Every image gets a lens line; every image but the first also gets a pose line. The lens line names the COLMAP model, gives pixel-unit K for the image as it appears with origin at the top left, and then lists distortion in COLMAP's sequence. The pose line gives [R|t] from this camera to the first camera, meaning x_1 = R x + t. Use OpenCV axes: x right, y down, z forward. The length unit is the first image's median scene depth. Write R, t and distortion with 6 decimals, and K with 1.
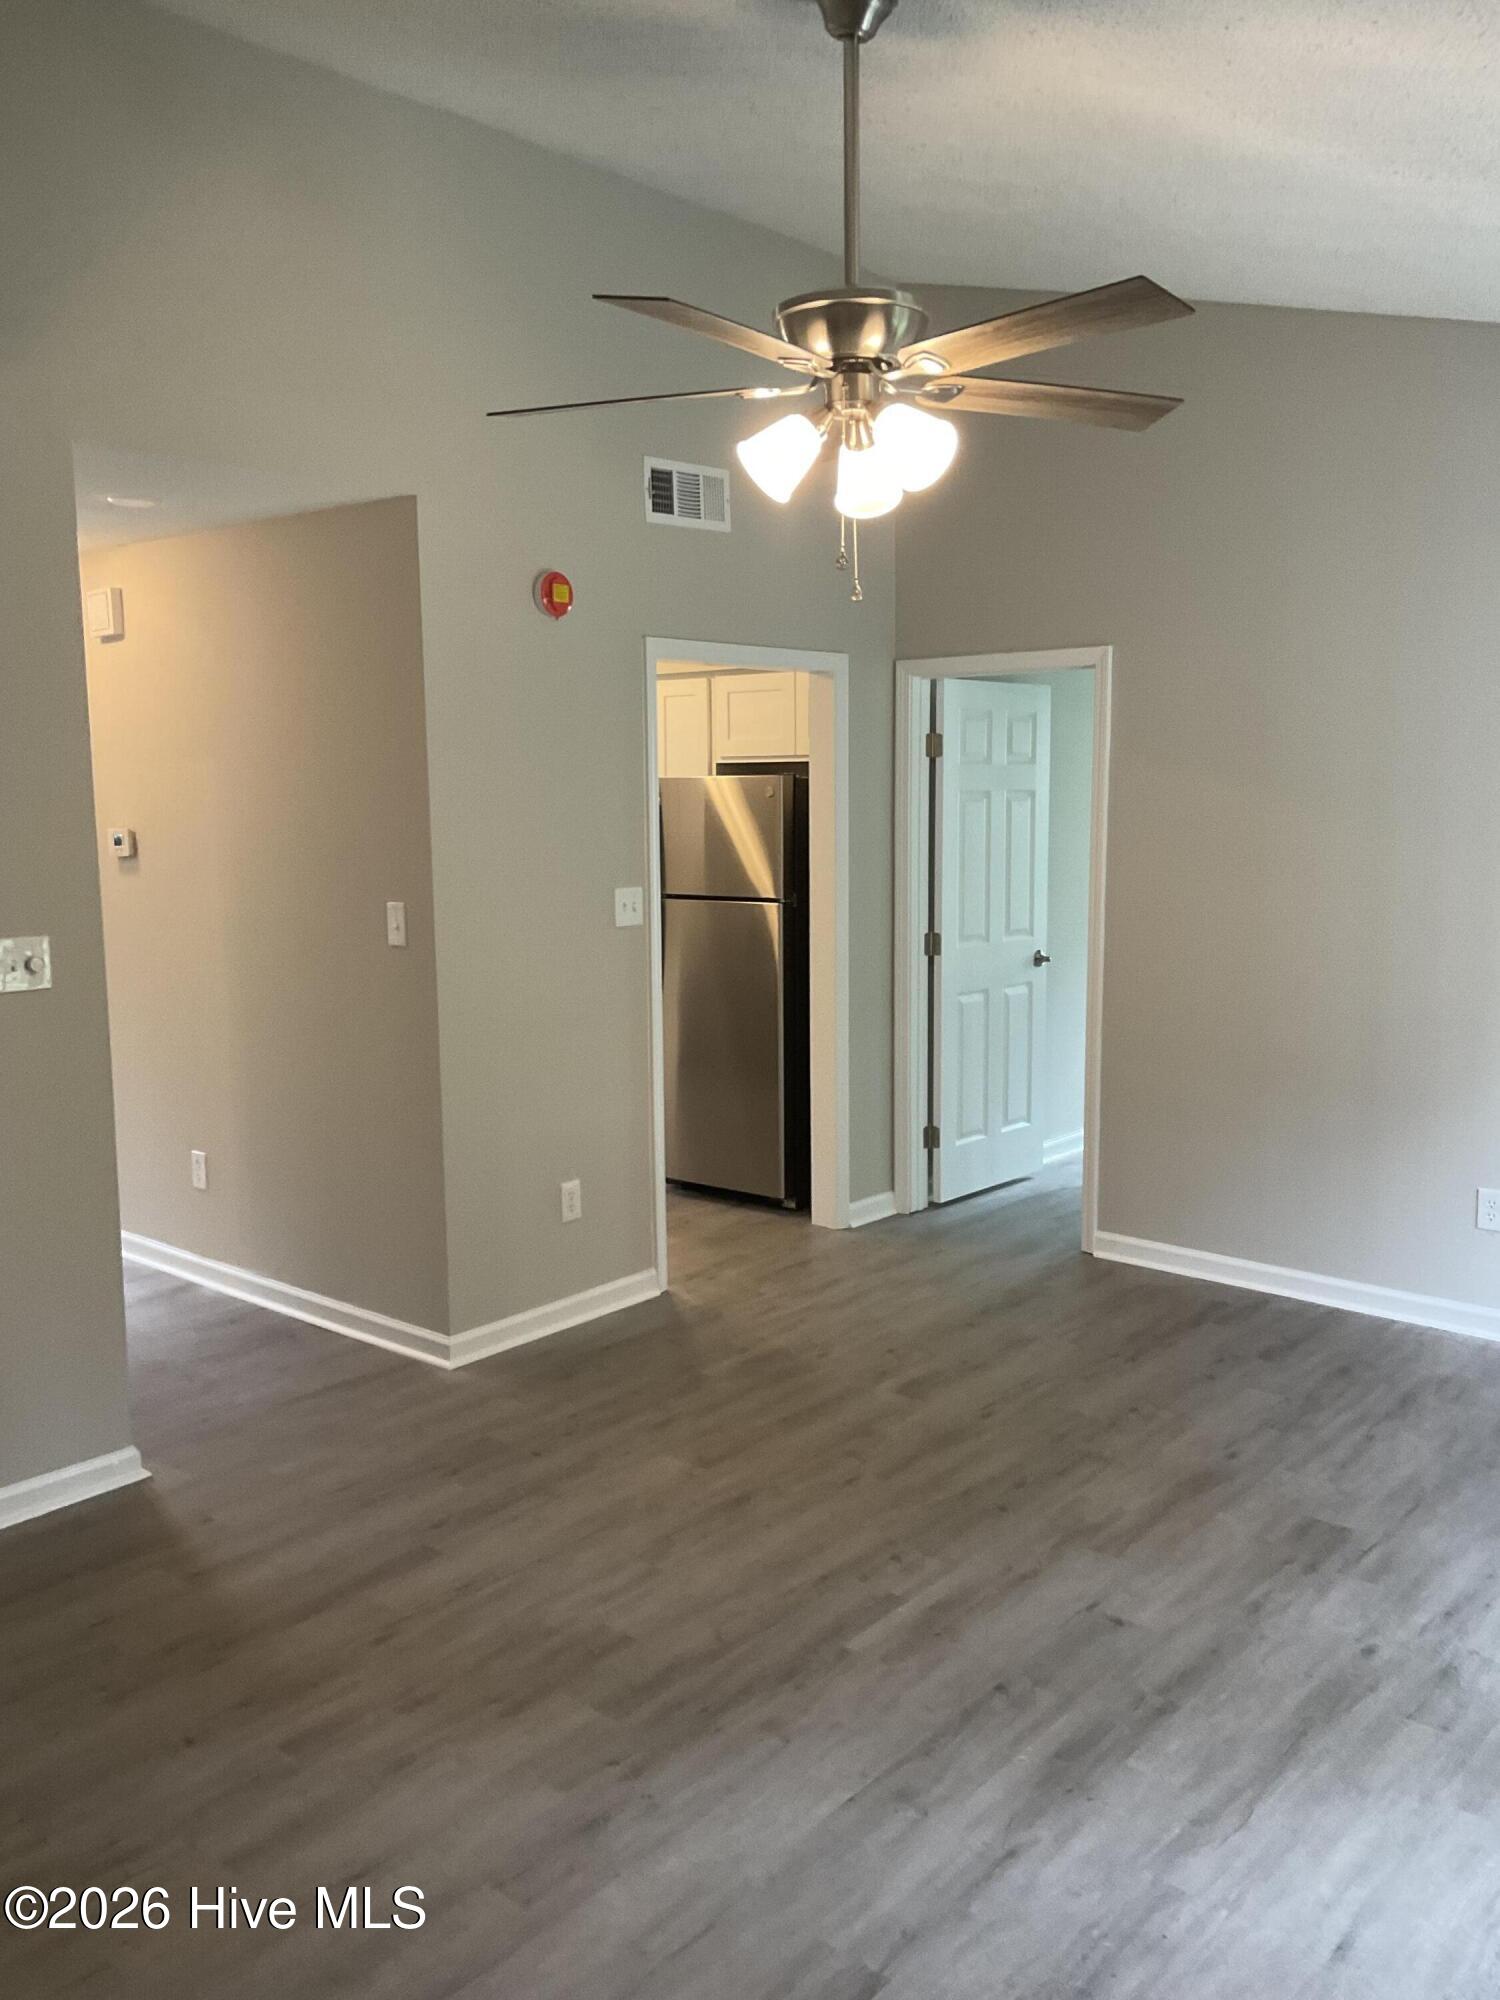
lens RADIAL K [[1673.0, 0, 729.1], [0, 1673.0, 1002.2], [0, 0, 1]] dist [0.082661, -0.128116]
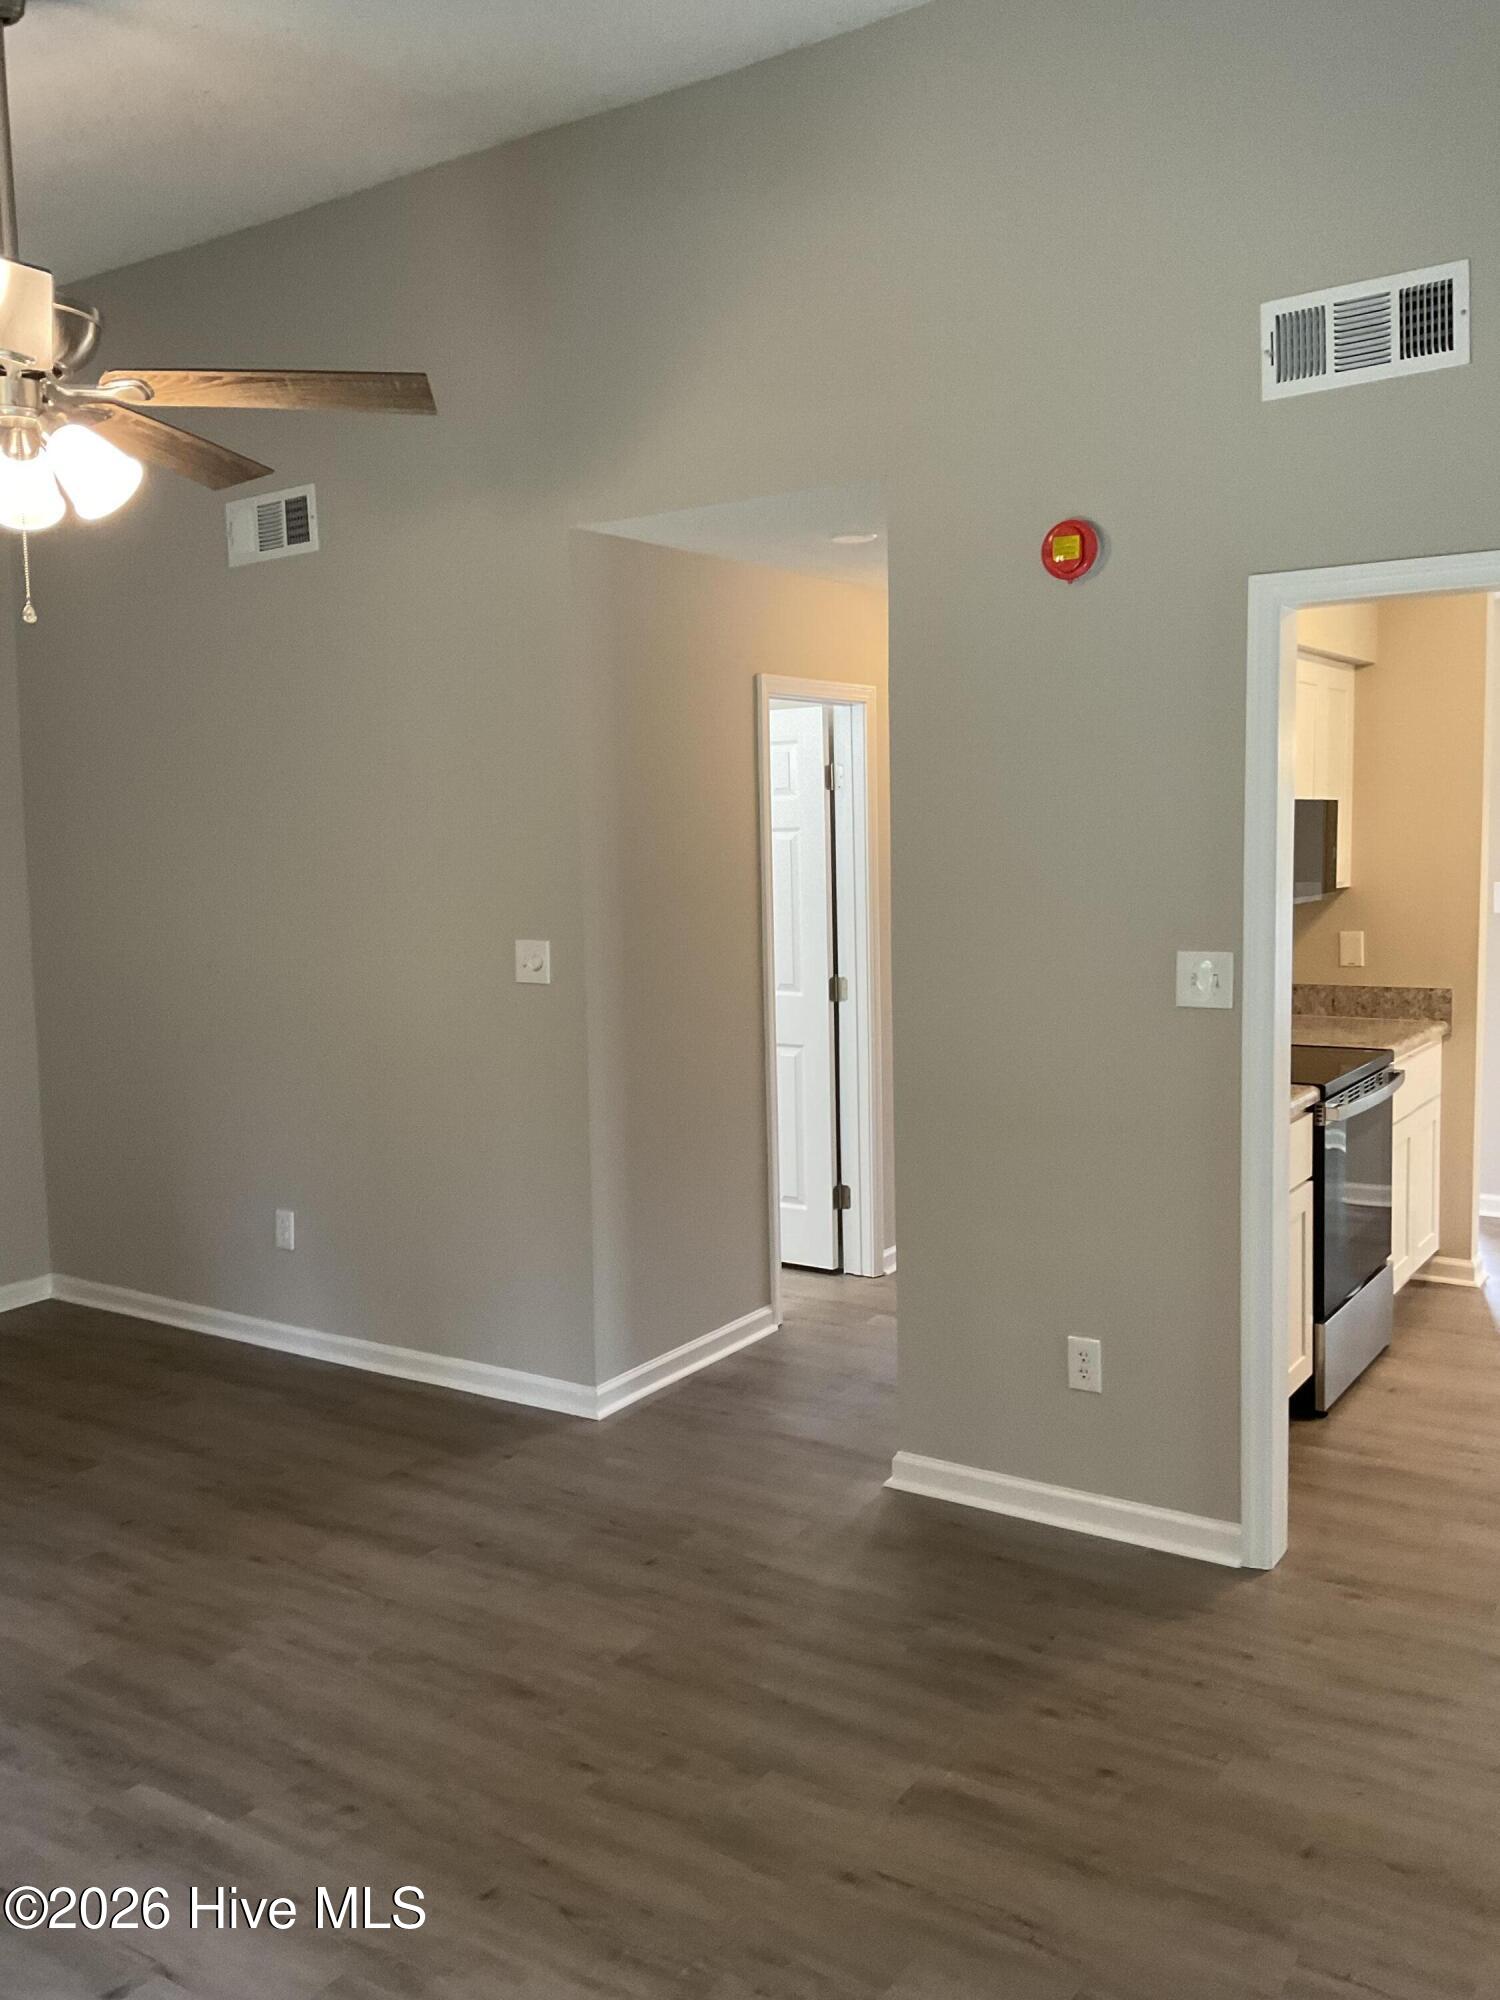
lens RADIAL K [[1673.0, 0, 733.3], [0, 1673.0, 982.9], [0, 0, 1]] dist [0.082661, -0.128116]
pose [[0.112500, 0.099994, -0.988608, 0.795695], [-0.105129, 0.990537, 0.088226, -0.127758], [0.988075, 0.094006, 0.121948, 0.970573]]
